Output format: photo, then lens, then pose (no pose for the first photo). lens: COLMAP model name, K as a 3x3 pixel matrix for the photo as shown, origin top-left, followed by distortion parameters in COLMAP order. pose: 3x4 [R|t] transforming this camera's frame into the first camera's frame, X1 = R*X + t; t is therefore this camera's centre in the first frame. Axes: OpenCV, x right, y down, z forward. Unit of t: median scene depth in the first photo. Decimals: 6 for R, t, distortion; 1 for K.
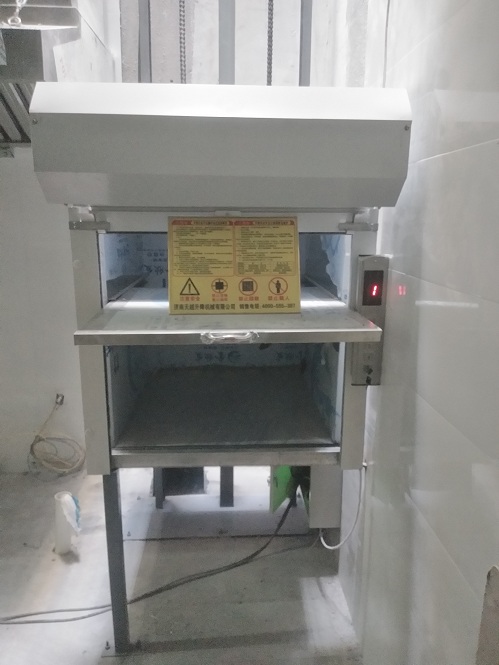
lens RADIAL K [[516.7, 0, 249.5], [0, 516.7, 332.5], [0, 0, 1]] dist [-0.010688, 0.003270]
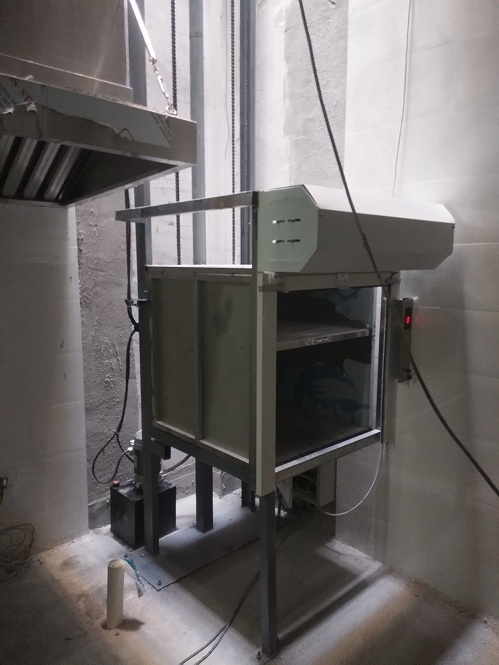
lens RADIAL K [[502.8, 0, 249.5], [0, 502.8, 332.5], [0, 0, 1]] dist [0.004746, -0.001028]
pose [[0.768901, -0.094172, 0.632394, -0.811804], [0.148769, 0.988297, -0.033711, -0.045587], [-0.621819, 0.120001, 0.773913, 0.071196]]
